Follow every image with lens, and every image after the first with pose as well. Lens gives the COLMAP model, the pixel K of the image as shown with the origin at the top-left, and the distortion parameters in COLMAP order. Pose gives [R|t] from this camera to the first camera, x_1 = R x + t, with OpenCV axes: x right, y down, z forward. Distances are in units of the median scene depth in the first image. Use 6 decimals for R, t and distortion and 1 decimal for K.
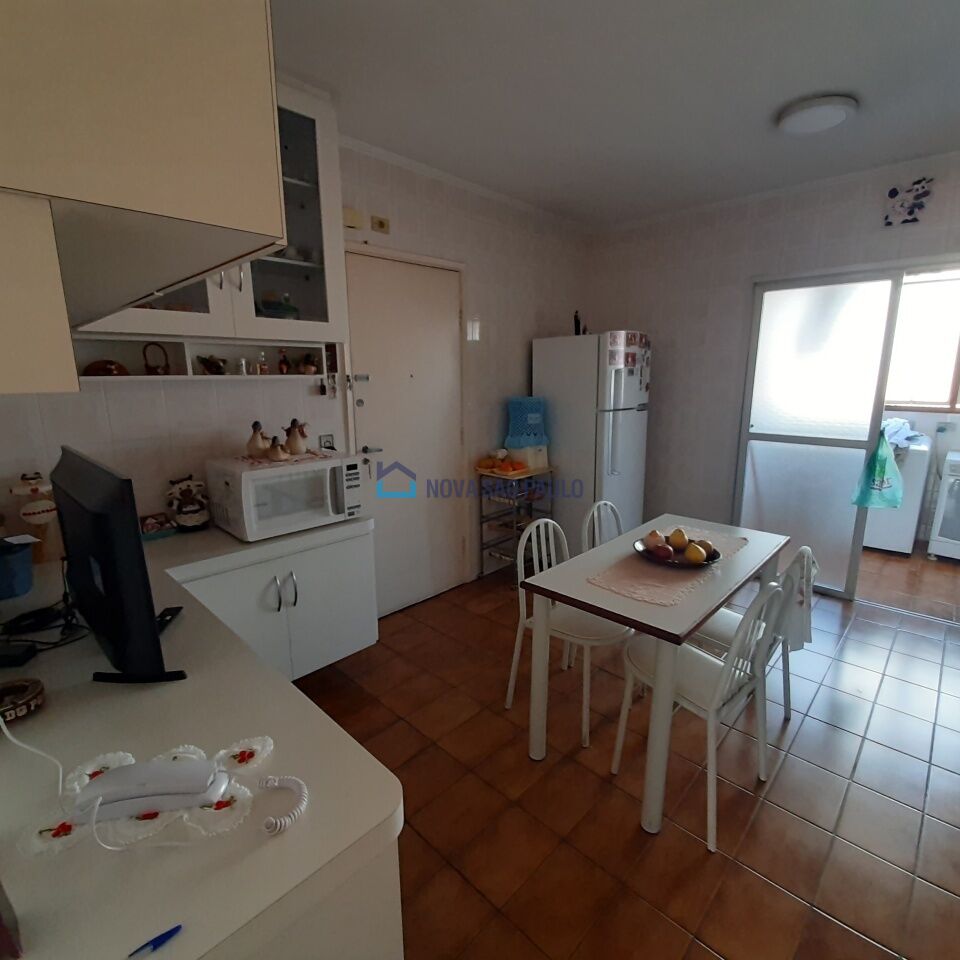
lens RADIAL K [[503.9, 0, 485.7], [0, 503.9, 481.2], [0, 0, 1]] dist [0.014224, -0.015136]
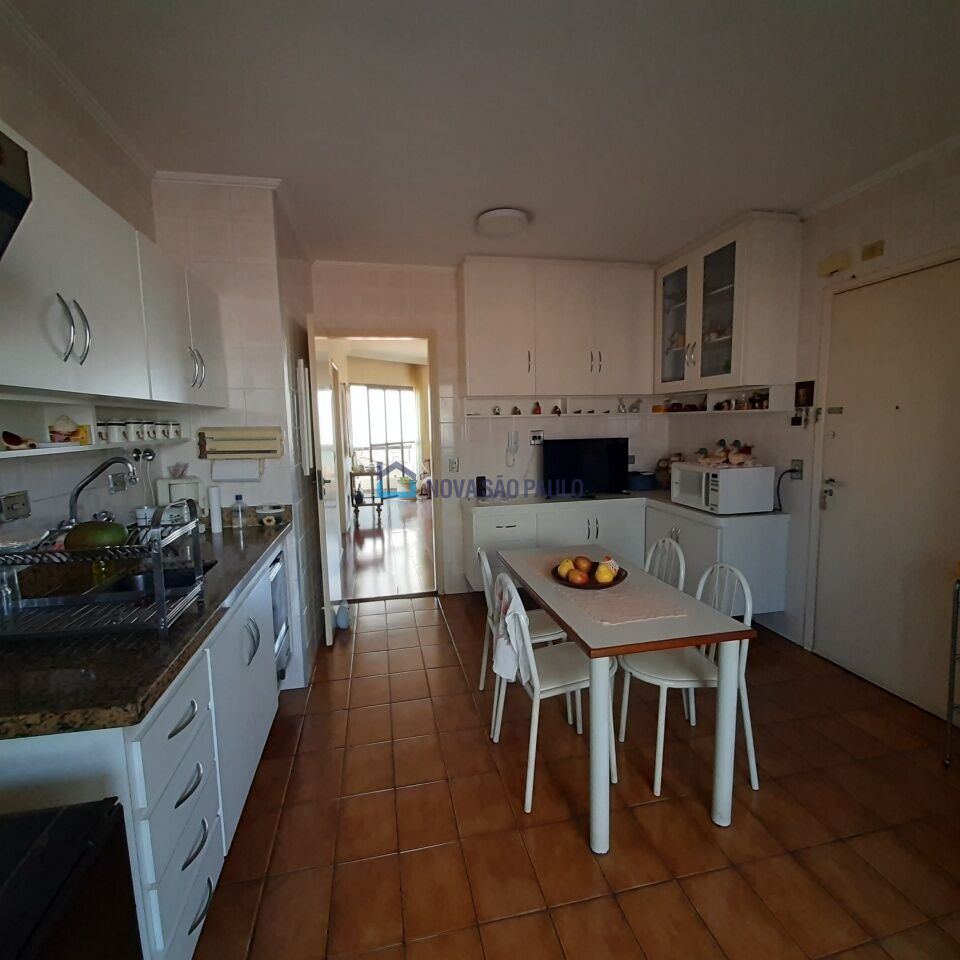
lens RADIAL K [[503.9, 0, 485.7], [0, 503.9, 481.2], [0, 0, 1]] dist [0.014224, -0.015136]
pose [[-0.570929, 0.116088, -0.812751, 0.404941], [-0.149008, 0.958859, 0.241630, -0.084314], [0.807364, 0.259060, -0.530142, 0.406275]]
